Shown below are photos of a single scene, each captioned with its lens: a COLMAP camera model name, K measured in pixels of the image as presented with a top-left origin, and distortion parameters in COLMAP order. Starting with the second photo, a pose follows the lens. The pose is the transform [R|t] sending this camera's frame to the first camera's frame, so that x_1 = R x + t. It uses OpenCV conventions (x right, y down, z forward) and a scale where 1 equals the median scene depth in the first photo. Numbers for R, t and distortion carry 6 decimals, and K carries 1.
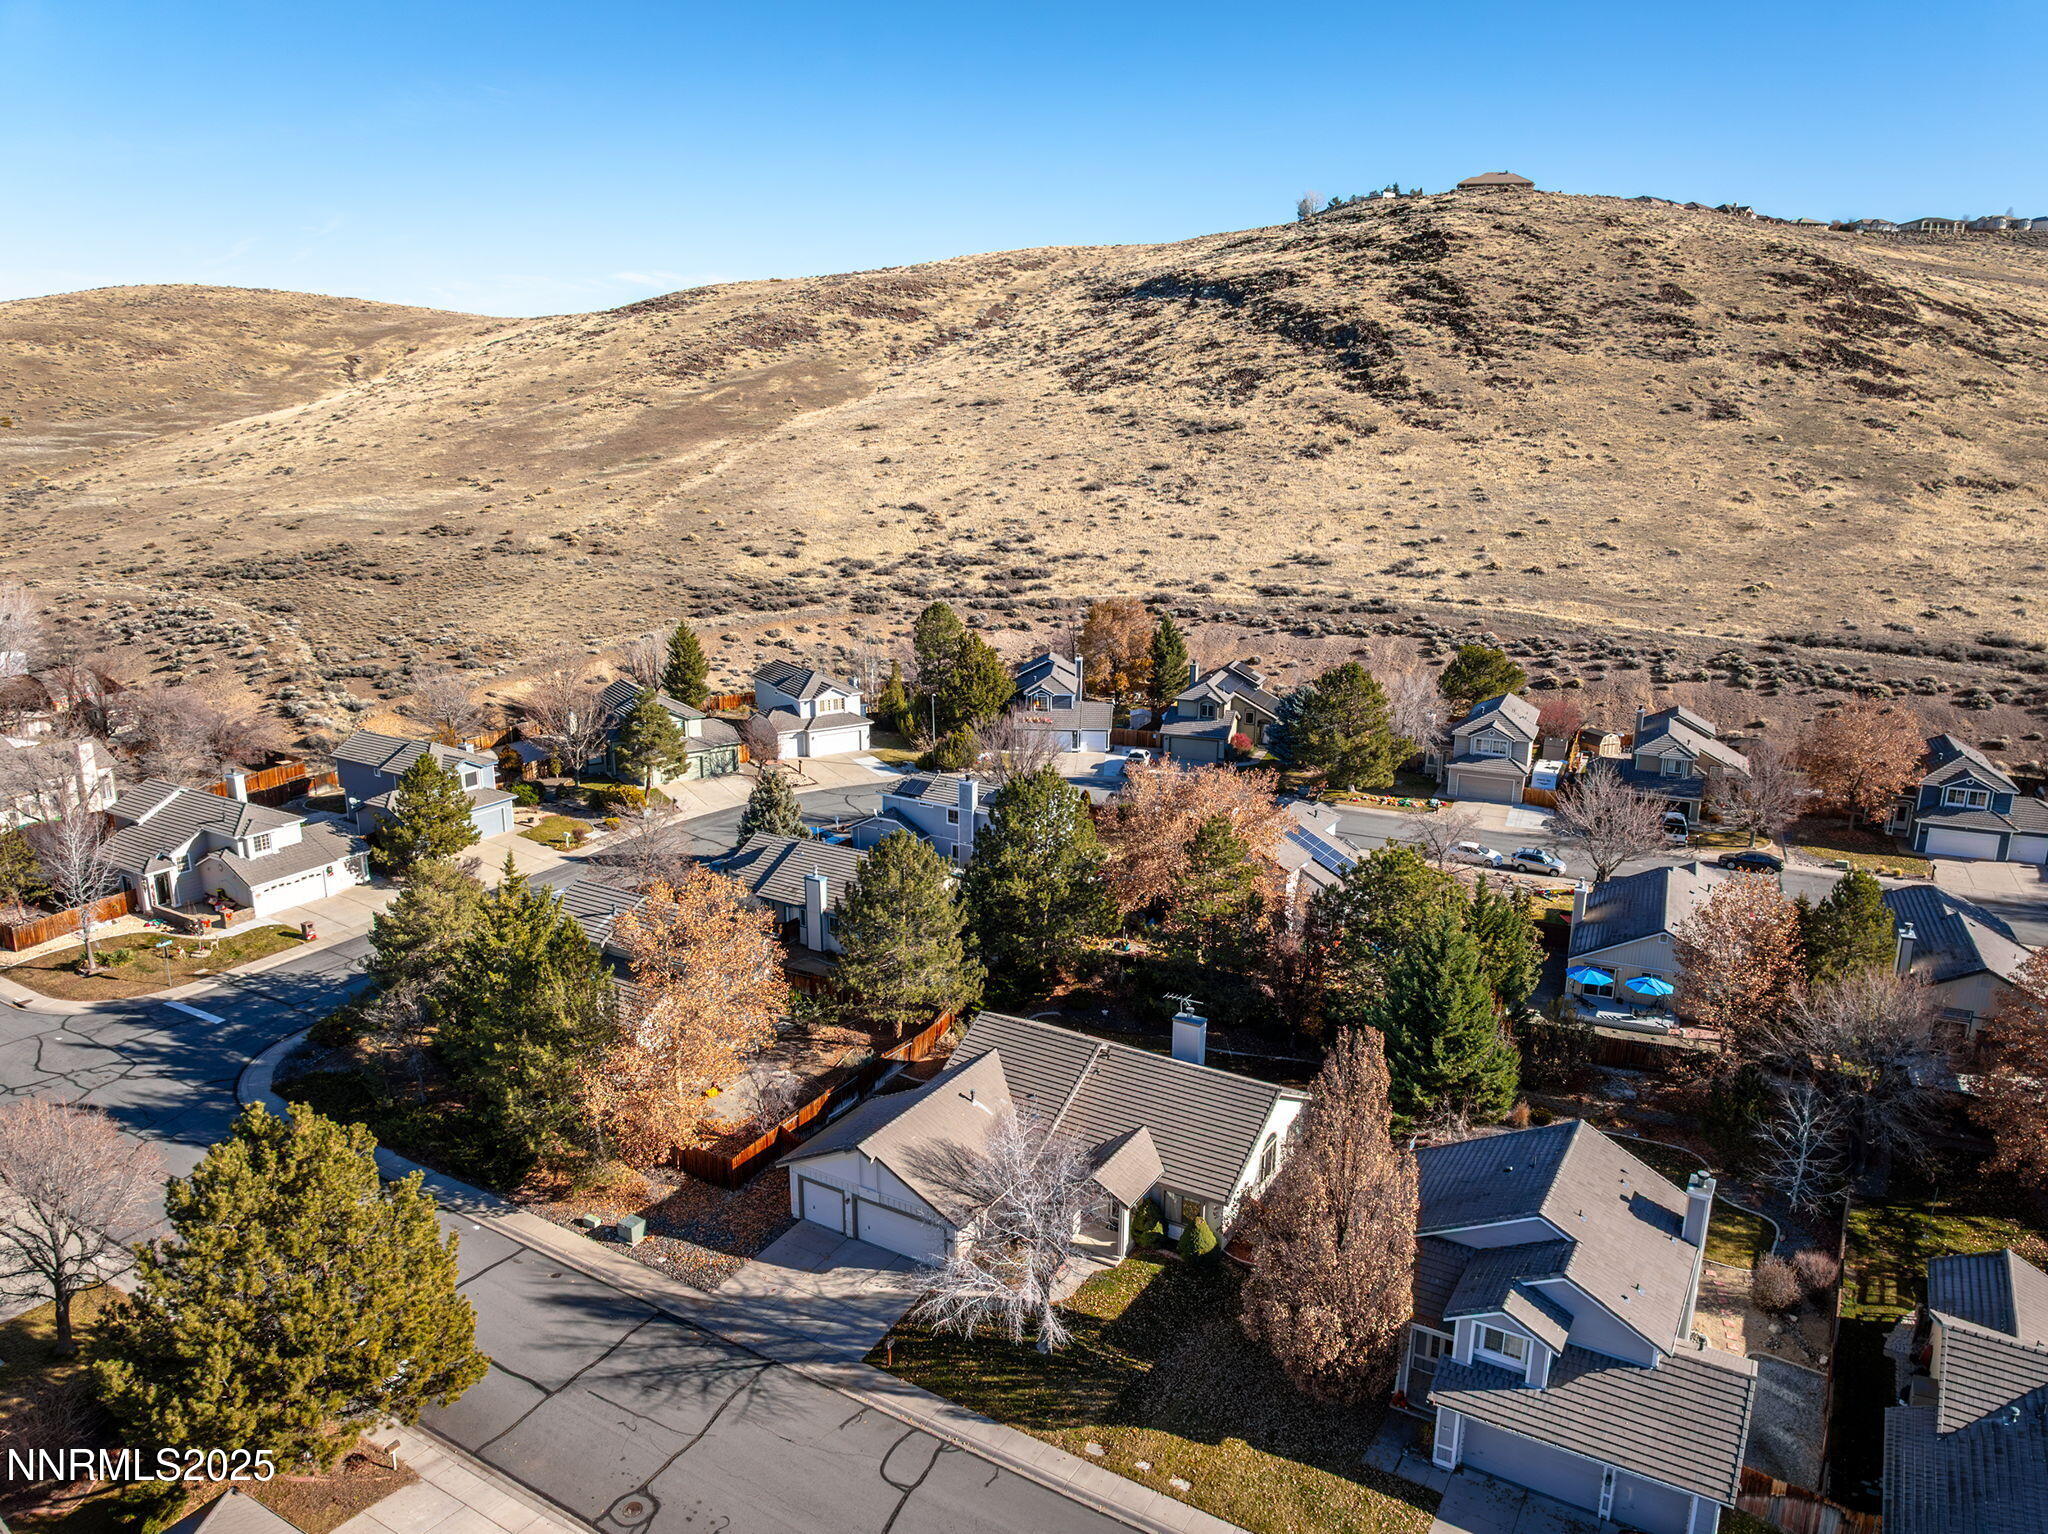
lens RADIAL K [[1443.9, 0, 1030.8], [0, 1443.9, 766.0], [0, 0, 1]] dist [-0.031814, 0.013889]
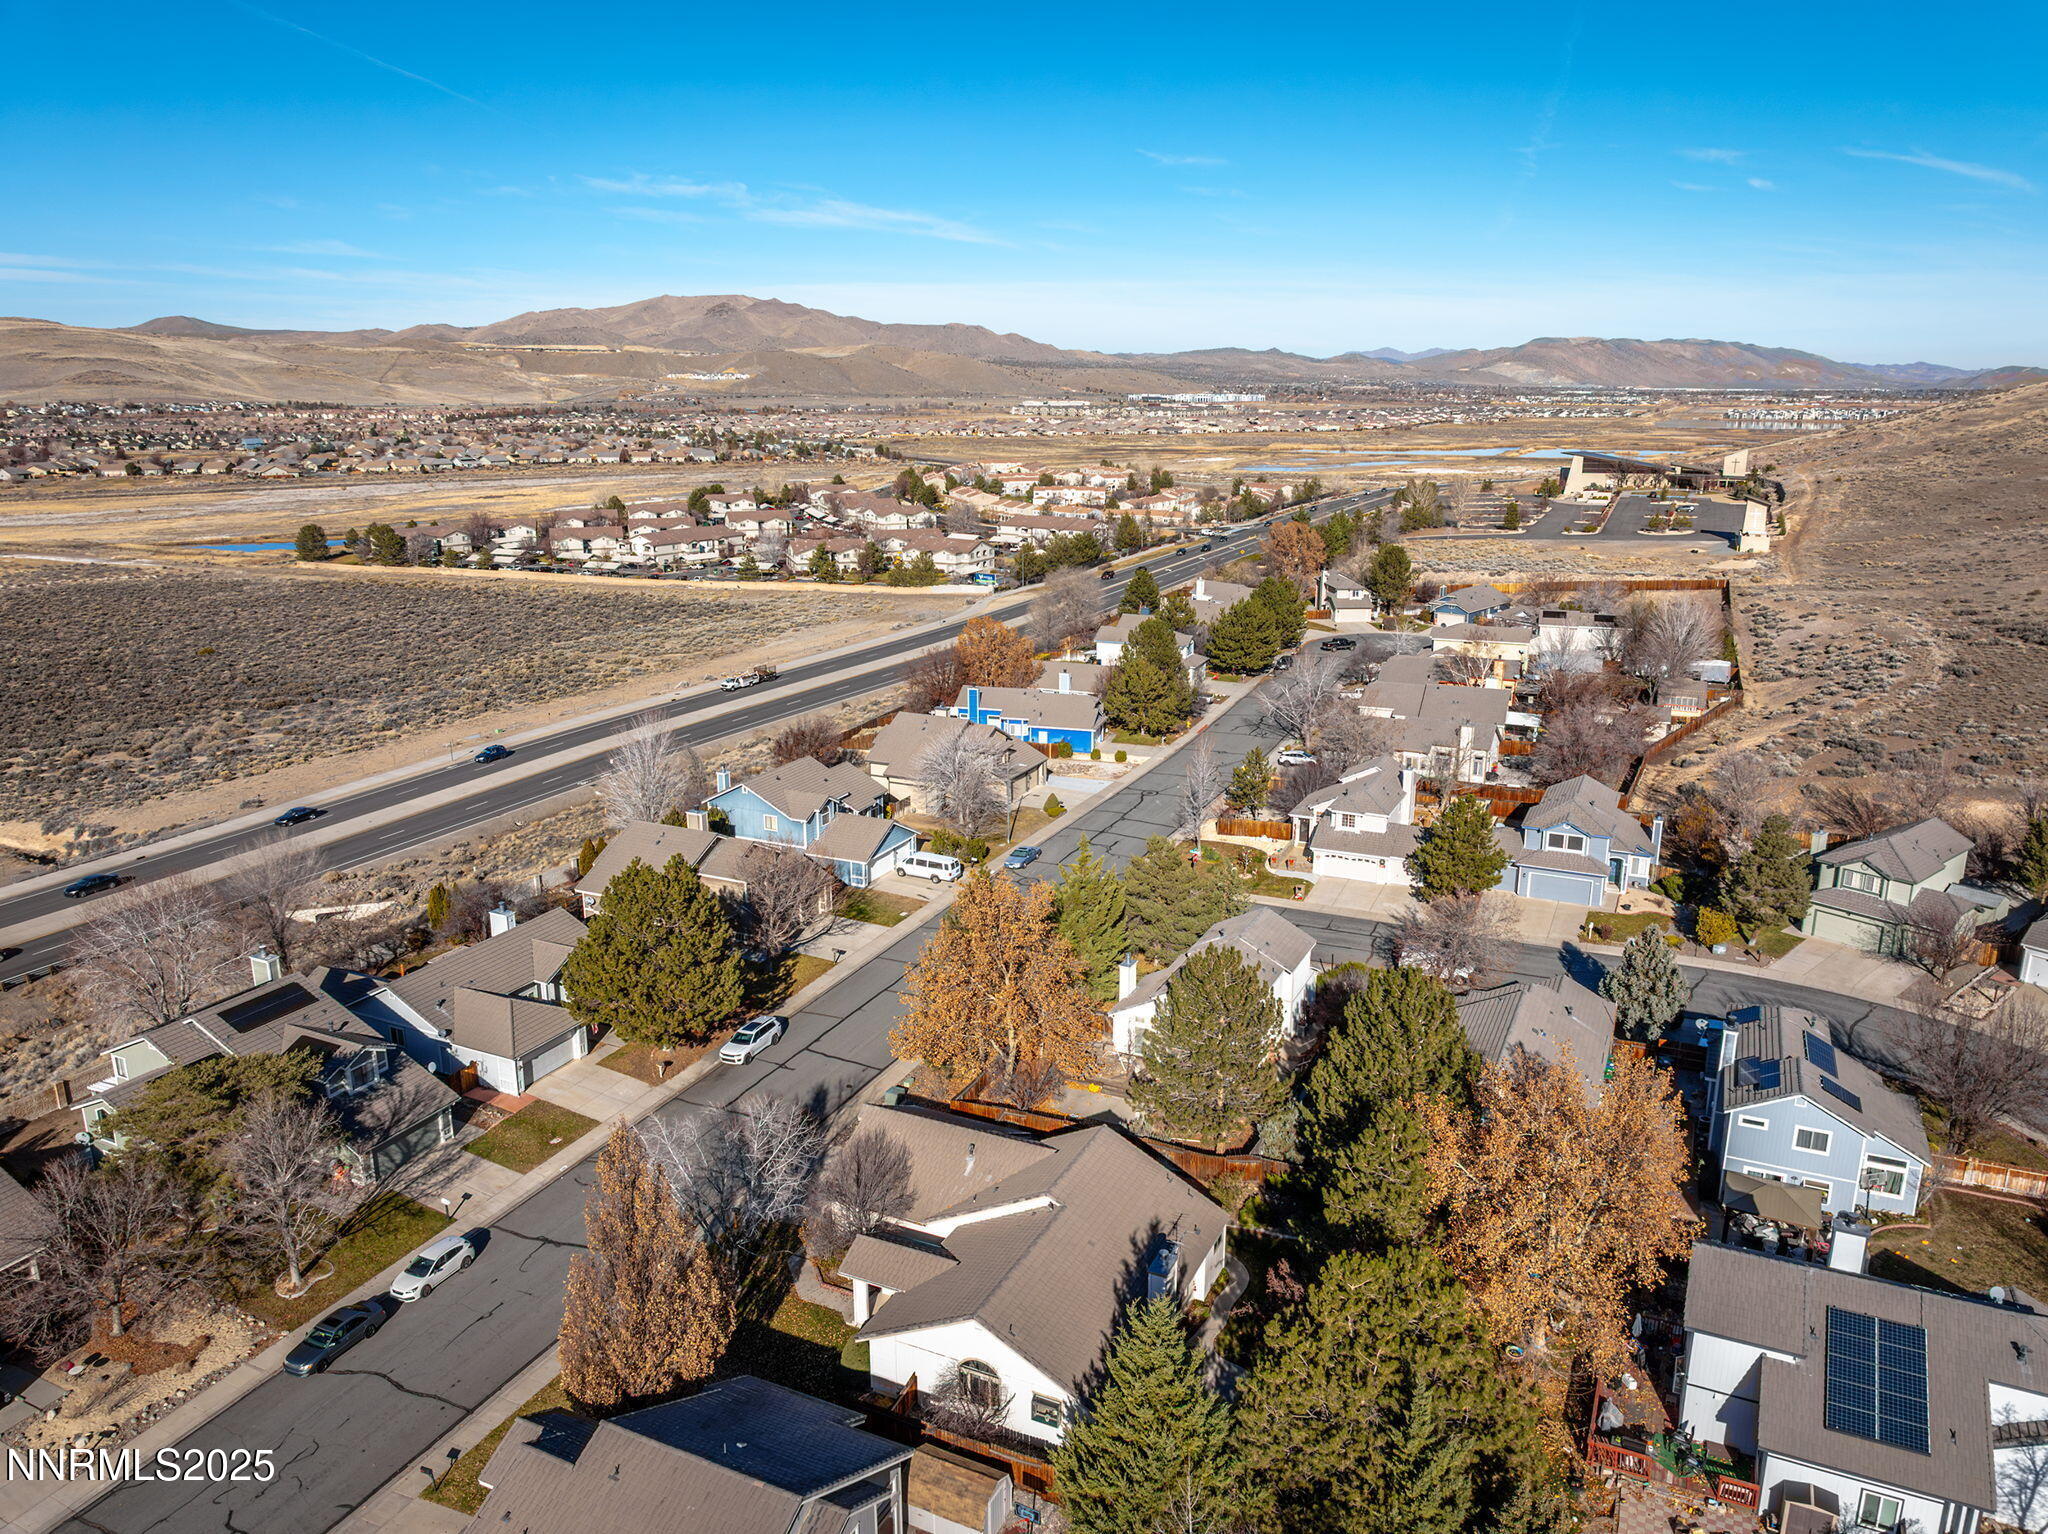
lens RADIAL K [[1443.9, 0, 1030.8], [0, 1443.9, 766.0], [0, 0, 1]] dist [-0.031814, 0.013889]
pose [[0.082941, 0.245065, -0.965952, 0.257048], [-0.249534, 0.943521, 0.217947, -0.079302], [0.964808, 0.222961, 0.139409, 0.229984]]
